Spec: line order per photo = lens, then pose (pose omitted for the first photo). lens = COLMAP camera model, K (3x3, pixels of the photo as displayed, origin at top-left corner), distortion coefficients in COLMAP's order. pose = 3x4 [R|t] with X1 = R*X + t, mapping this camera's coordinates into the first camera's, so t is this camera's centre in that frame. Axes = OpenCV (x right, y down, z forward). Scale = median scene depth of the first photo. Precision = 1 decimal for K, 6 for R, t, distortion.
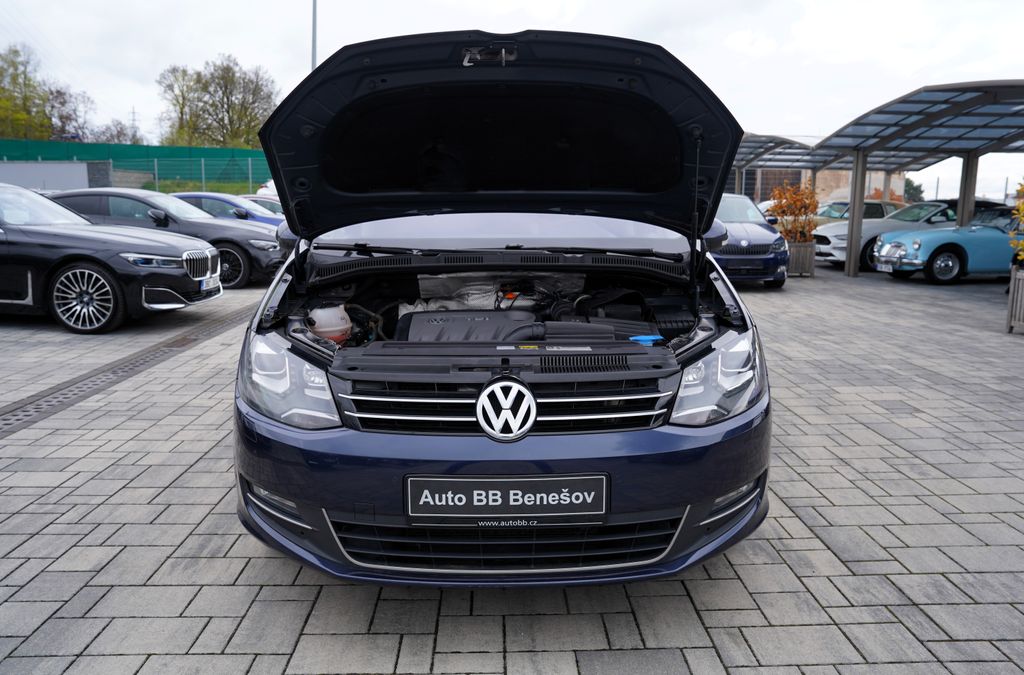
lens RADIAL K [[765.9, 0, 508.1], [0, 765.9, 325.1], [0, 0, 1]] dist [-0.117348, 0.136035]
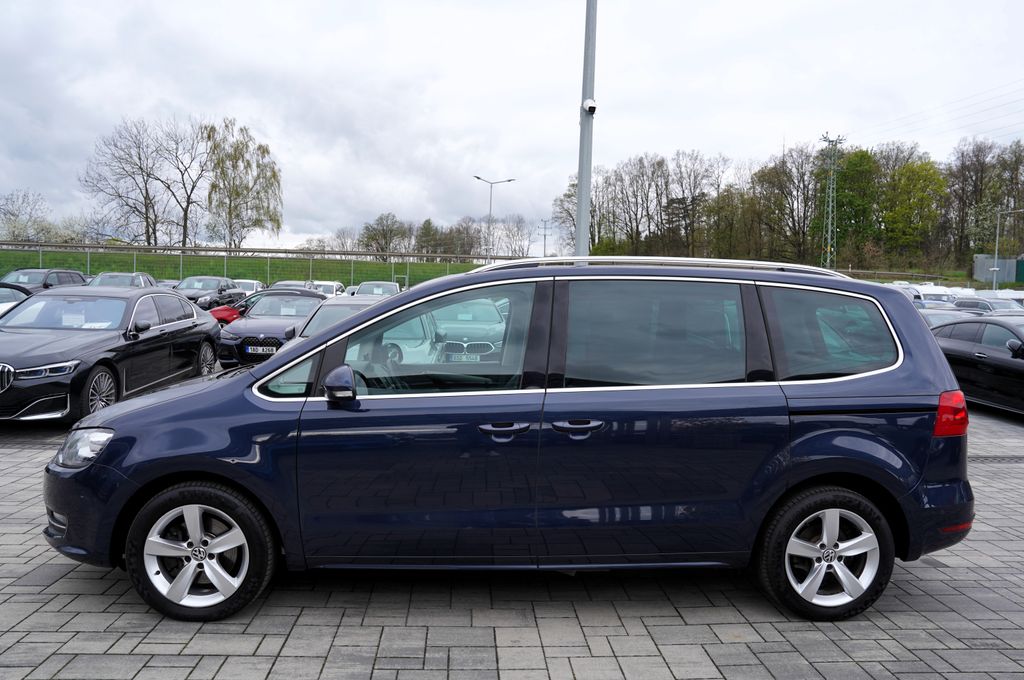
lens RADIAL K [[730.8, 0, 510.0], [0, 730.8, 313.9], [0, 0, 1]] dist [-0.101325, 0.083094]
pose [[0.045643, 0.010659, -0.998901, 1.678327], [-0.181743, 0.983344, 0.002189, -0.345482], [0.982286, 0.181443, 0.046820, 1.621852]]
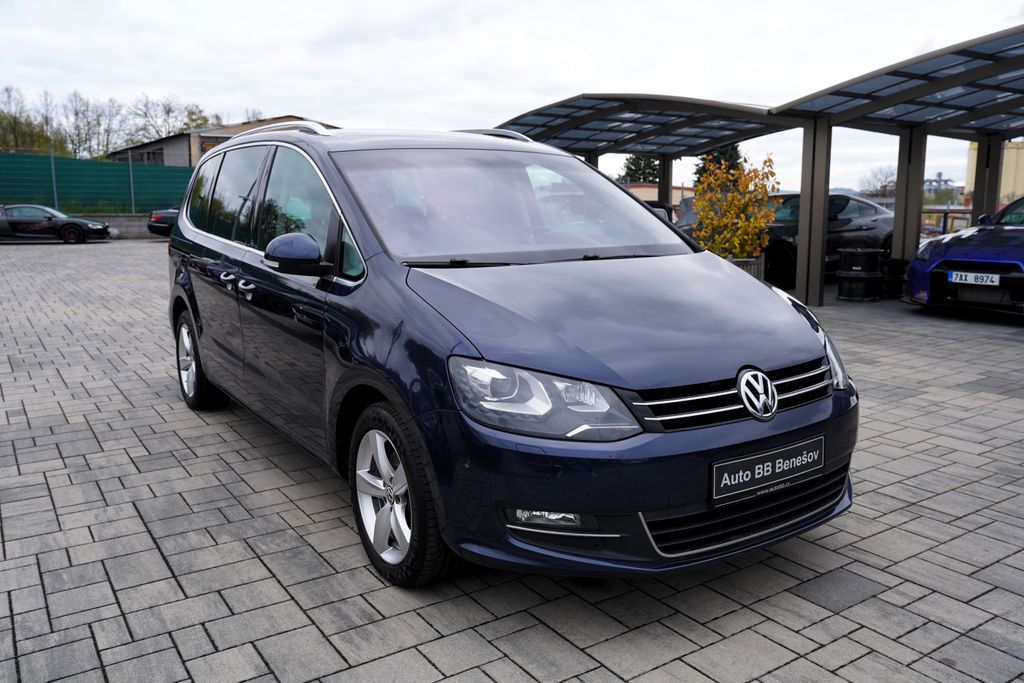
lens RADIAL K [[831.7, 0, 510.4], [0, 831.7, 323.3], [0, 0, 1]] dist [-0.057978, 0.092543]
pose [[0.847035, -0.085988, 0.524536, -0.809456], [0.090456, 0.995753, 0.017164, -0.045814], [-0.523784, 0.032909, 0.851215, 0.084895]]
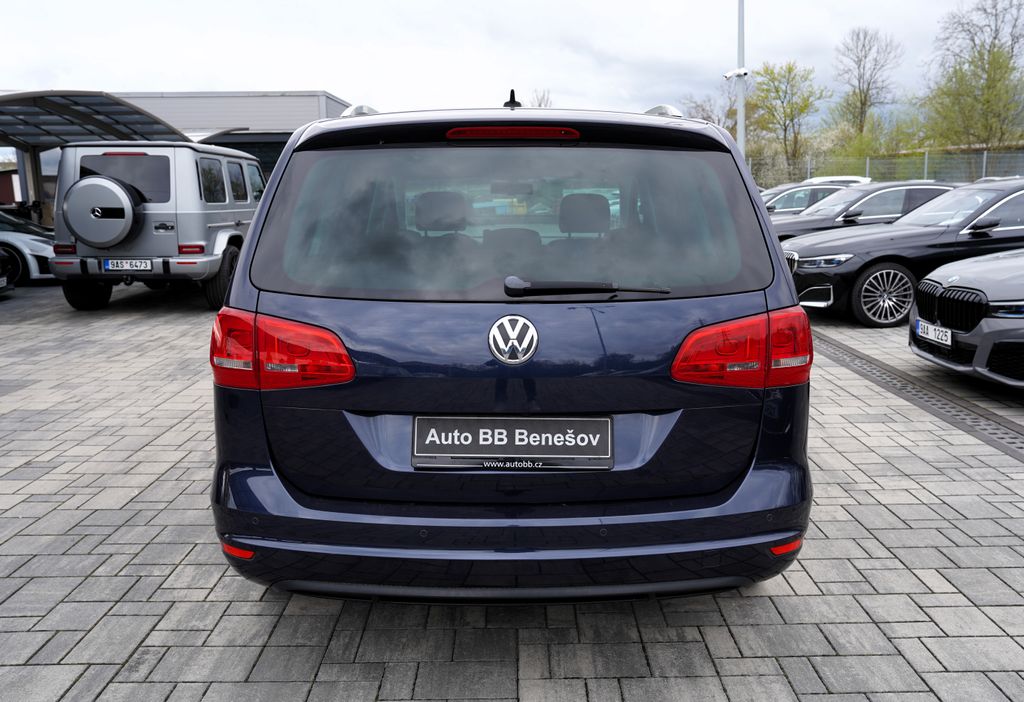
lens RADIAL K [[852.7, 0, 541.6], [0, 852.7, 347.6], [0, 0, 1]] dist [-0.019560, 0.003668]
pose [[-0.999942, 0.000966, -0.010770, -0.058462], [-0.002646, 0.943859, 0.330339, -0.627258], [0.010484, 0.330348, -0.943801, 3.518515]]
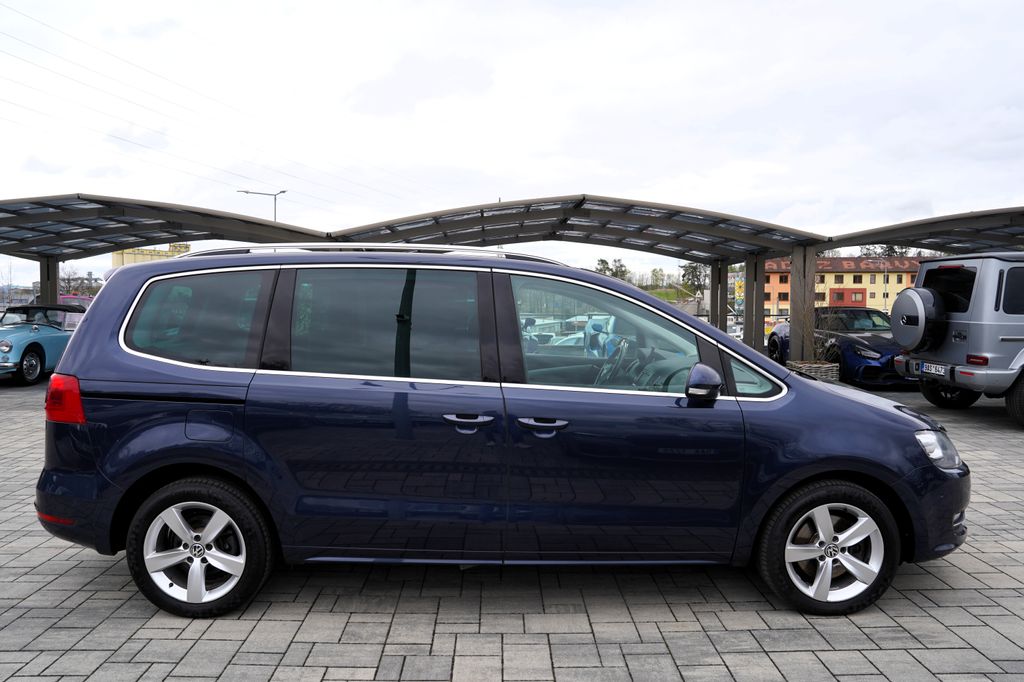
lens RADIAL K [[740.1, 0, 506.8], [0, 740.1, 300.8], [0, 0, 1]] dist [-0.107082, 0.083404]
pose [[0.004612, -0.009586, 0.999943, -1.731602], [0.150144, 0.988625, 0.008785, -0.373604], [-0.988653, 0.150095, 0.005998, 1.718174]]
